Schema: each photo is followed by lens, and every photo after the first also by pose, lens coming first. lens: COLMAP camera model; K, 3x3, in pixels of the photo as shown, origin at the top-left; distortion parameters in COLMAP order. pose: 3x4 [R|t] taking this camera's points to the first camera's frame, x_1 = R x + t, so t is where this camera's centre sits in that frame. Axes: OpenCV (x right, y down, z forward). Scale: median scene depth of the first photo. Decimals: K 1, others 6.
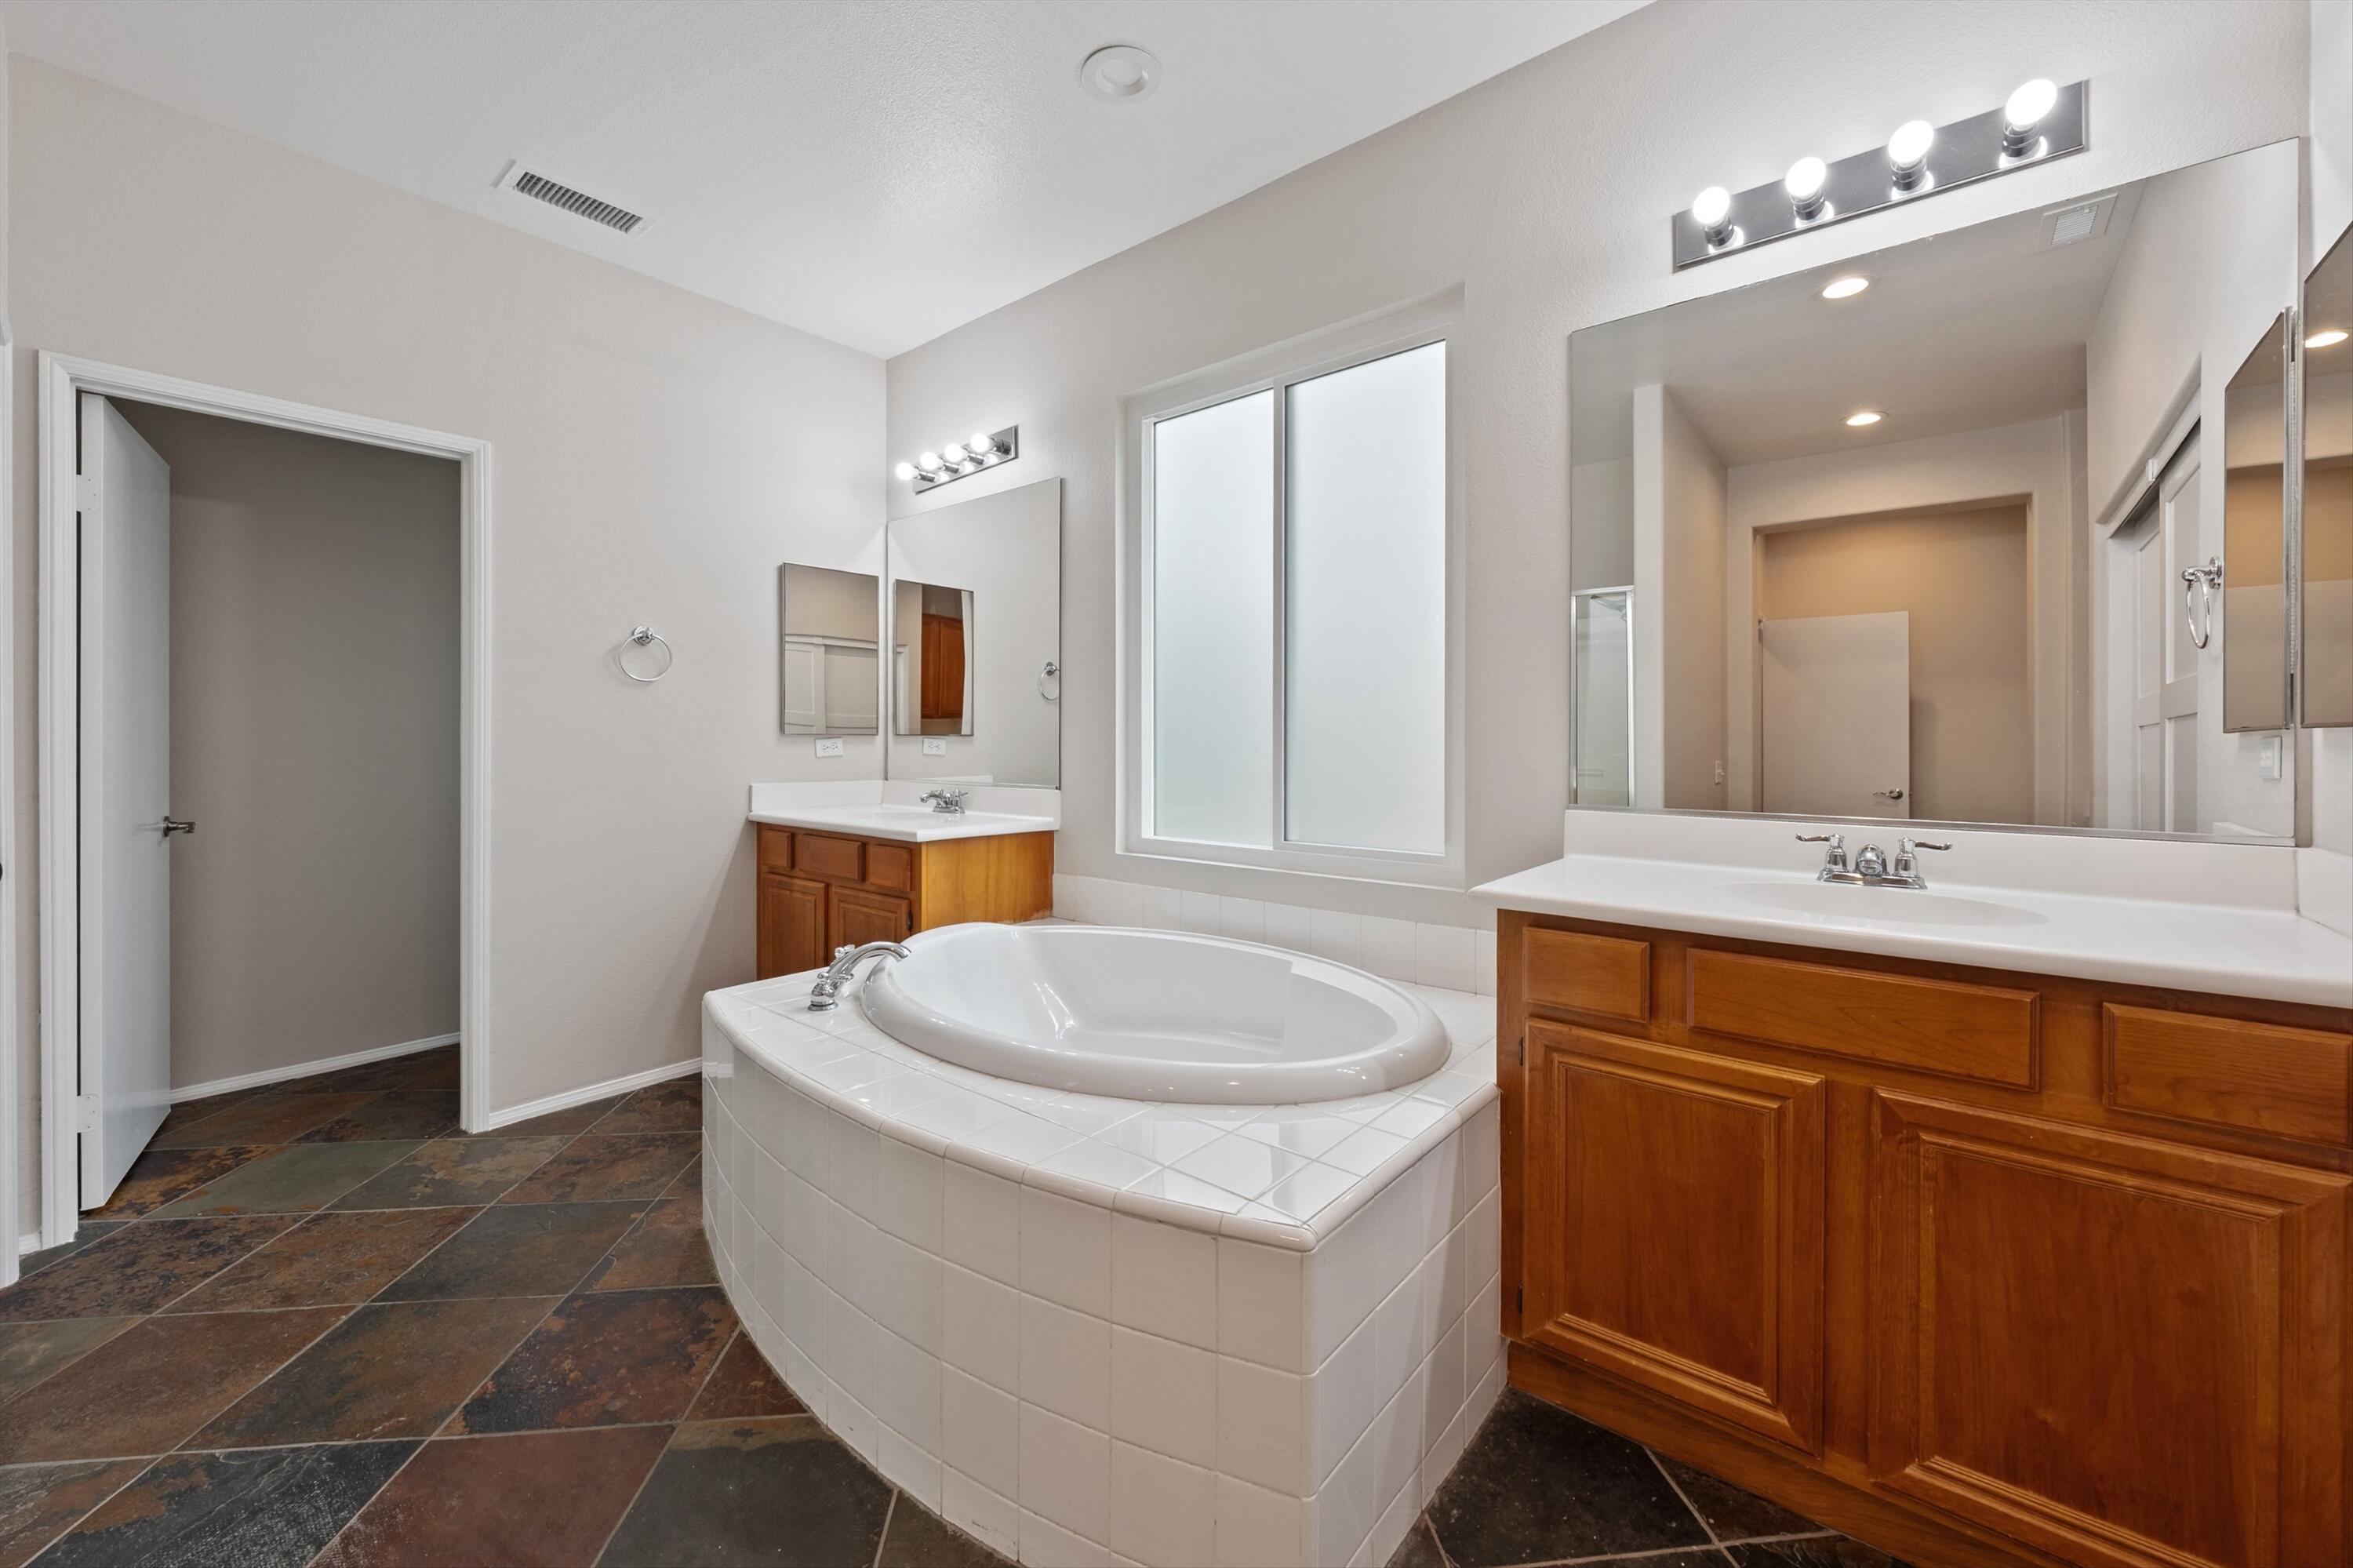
lens RADIAL K [[918.4, 0, 1179.7], [0, 918.4, 745.5], [0, 0, 1]] dist [-0.004084, 0.000049]
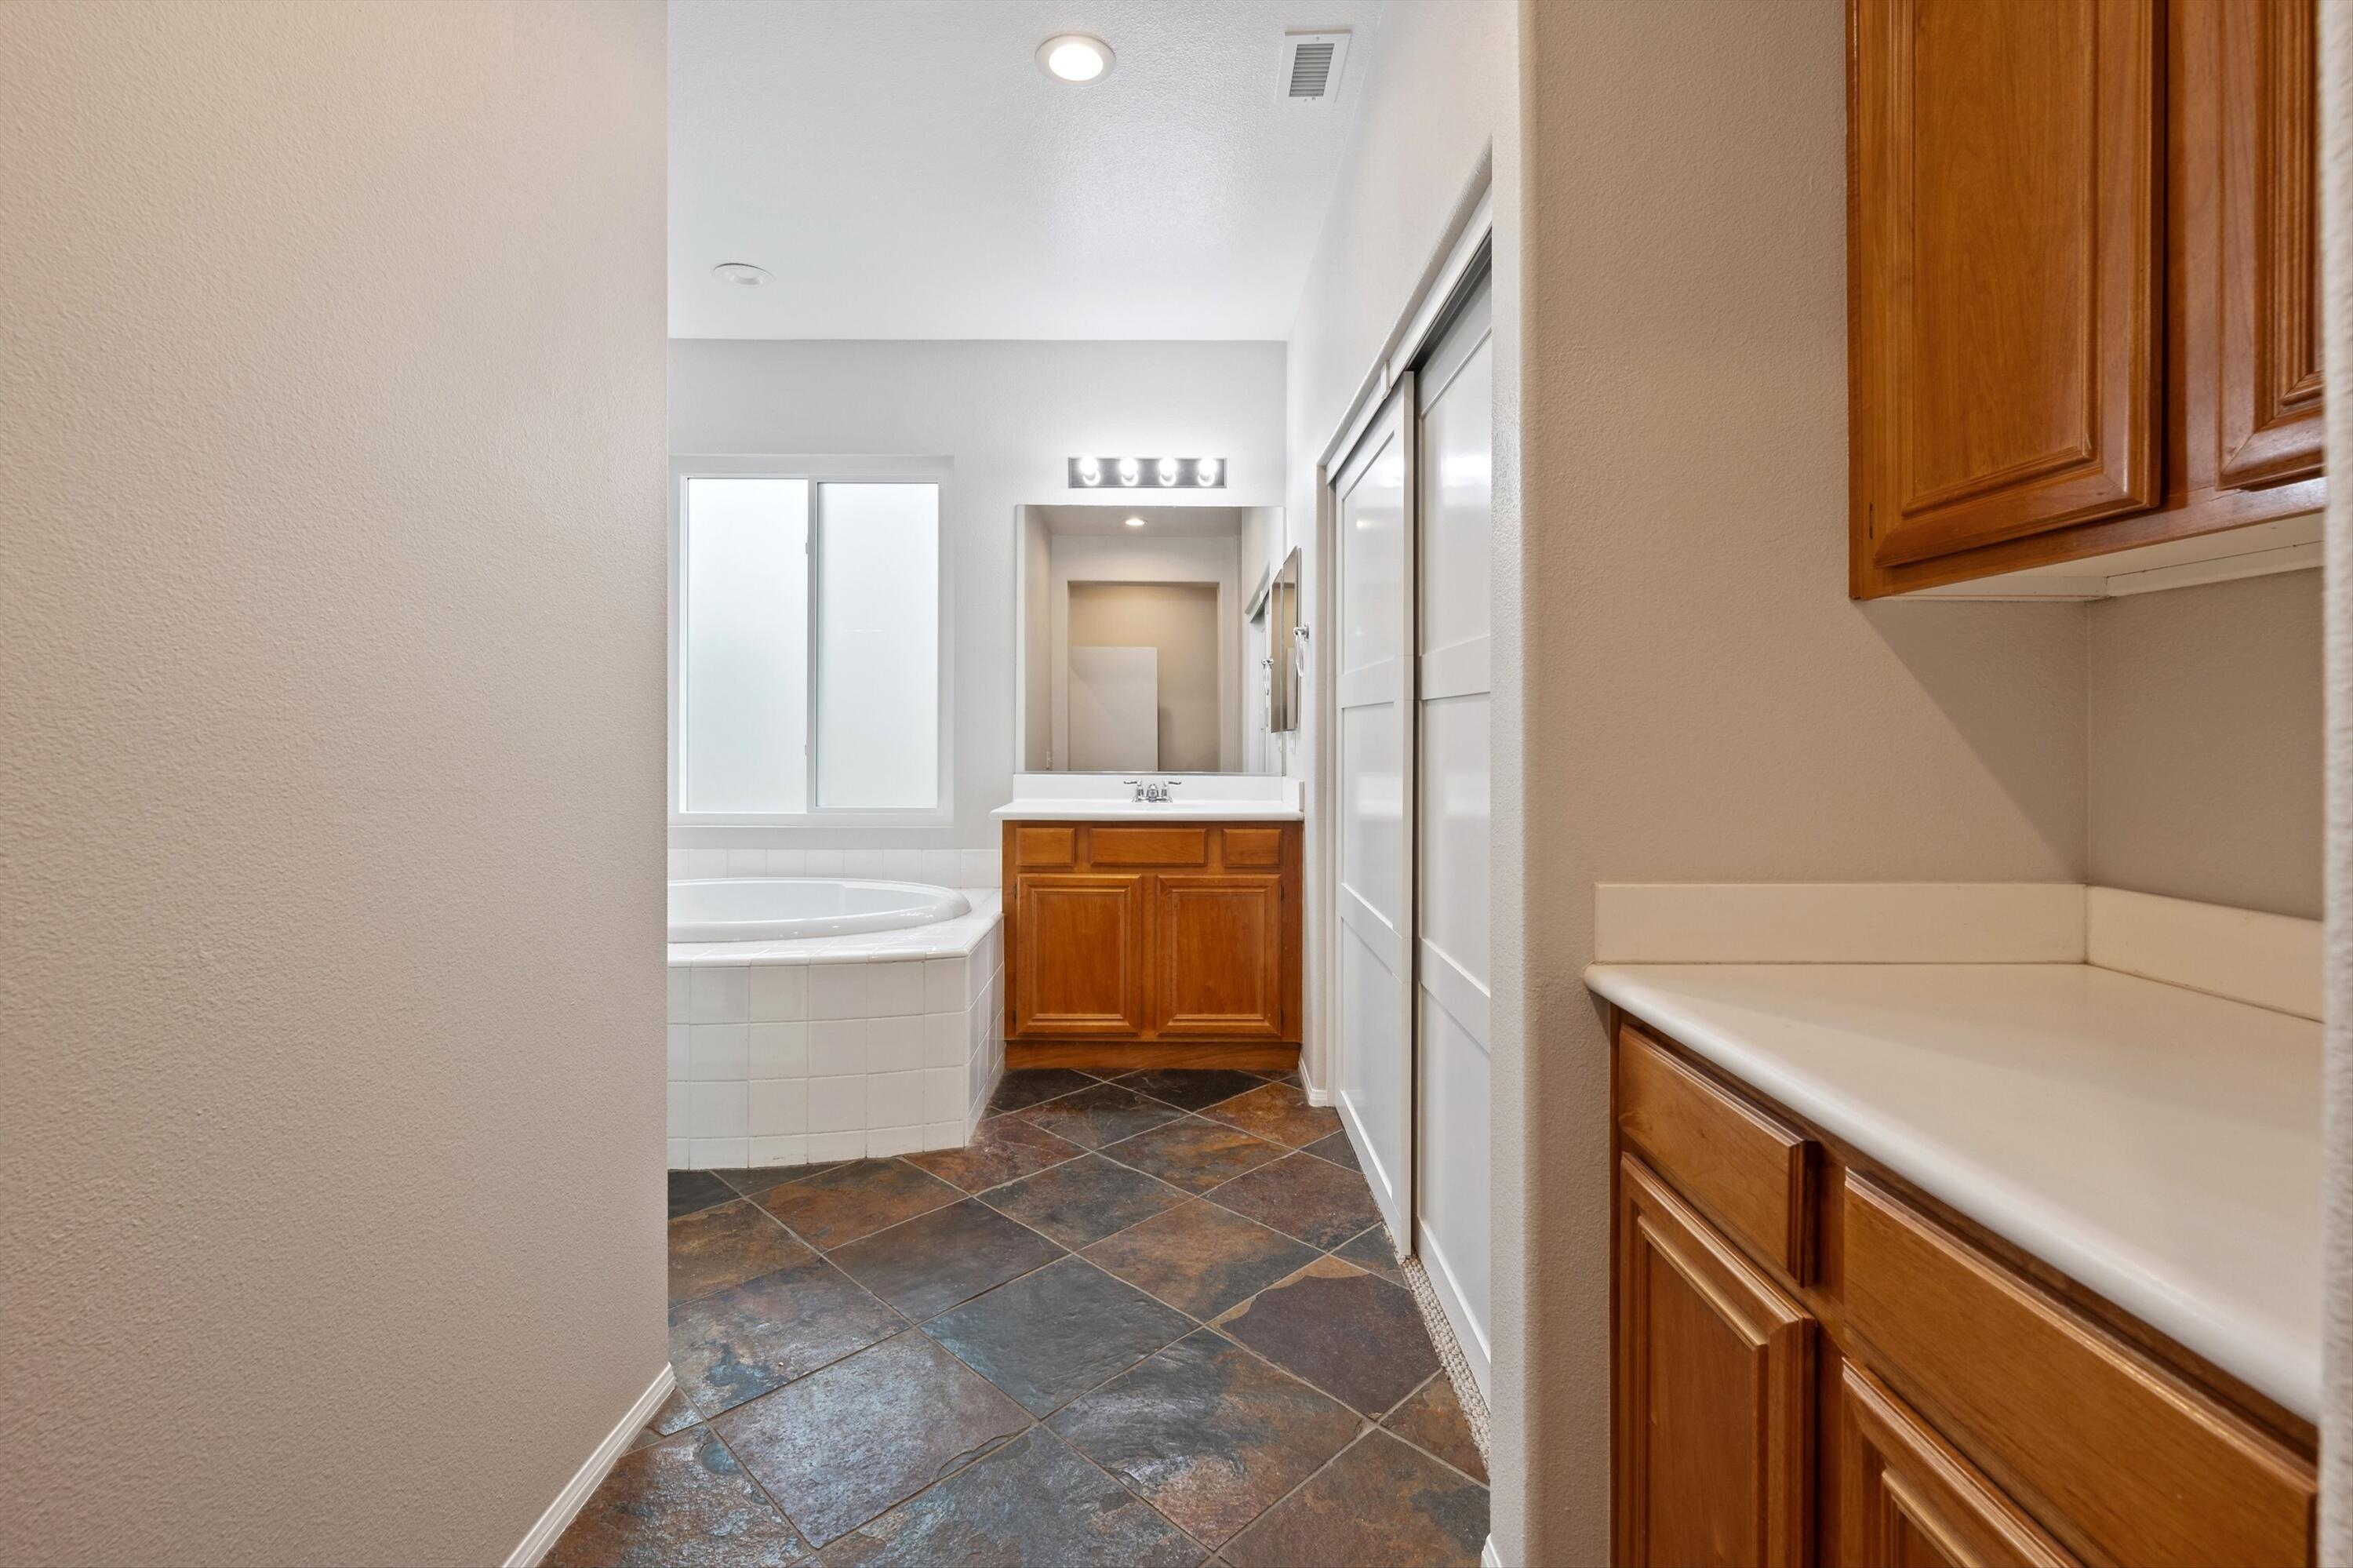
lens RADIAL K [[918.4, 0, 1179.7], [0, 918.4, 745.5], [0, 0, 1]] dist [-0.004084, 0.000049]
pose [[0.765186, -0.002008, 0.643806, -0.648080], [-0.000226, 0.999994, 0.003388, 0.012349], [-0.643809, -0.002738, 0.765181, -0.765214]]
